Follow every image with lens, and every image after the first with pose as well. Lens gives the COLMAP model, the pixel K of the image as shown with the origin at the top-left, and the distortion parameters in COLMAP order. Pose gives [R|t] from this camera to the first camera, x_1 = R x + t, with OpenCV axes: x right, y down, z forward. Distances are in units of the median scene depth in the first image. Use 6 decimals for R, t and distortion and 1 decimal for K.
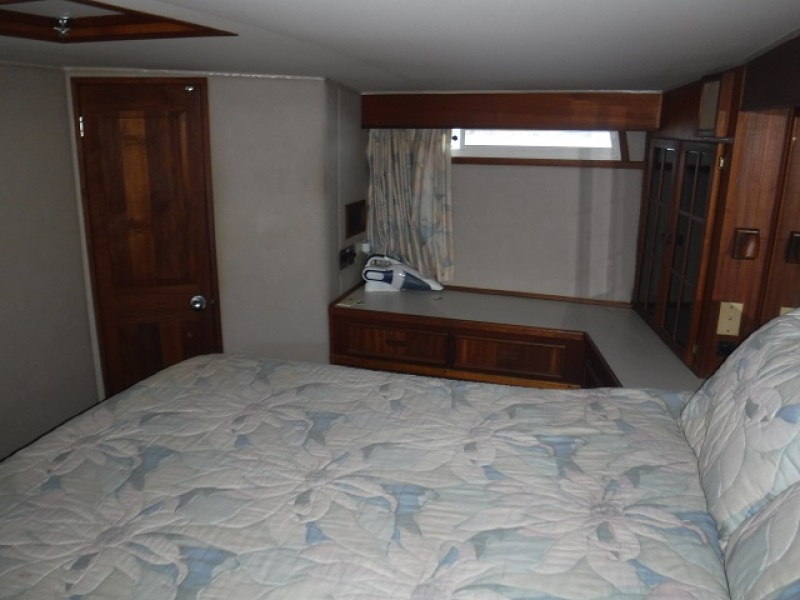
lens RADIAL K [[635.4, 0, 391.4], [0, 635.4, 298.2], [0, 0, 1]] dist [-0.102157, 0.028375]
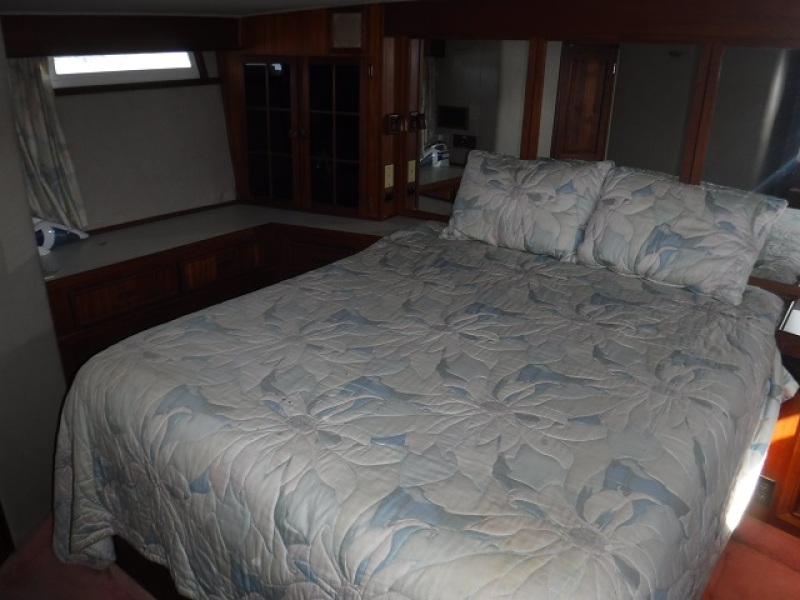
lens RADIAL K [[635.4, 0, 391.4], [0, 635.4, 298.2], [0, 0, 1]] dist [-0.102157, 0.028375]
pose [[0.369641, -0.350360, 0.860589, -0.594555], [0.240211, 0.930734, 0.275741, -0.076470], [-0.897588, 0.104798, 0.428198, 0.248285]]
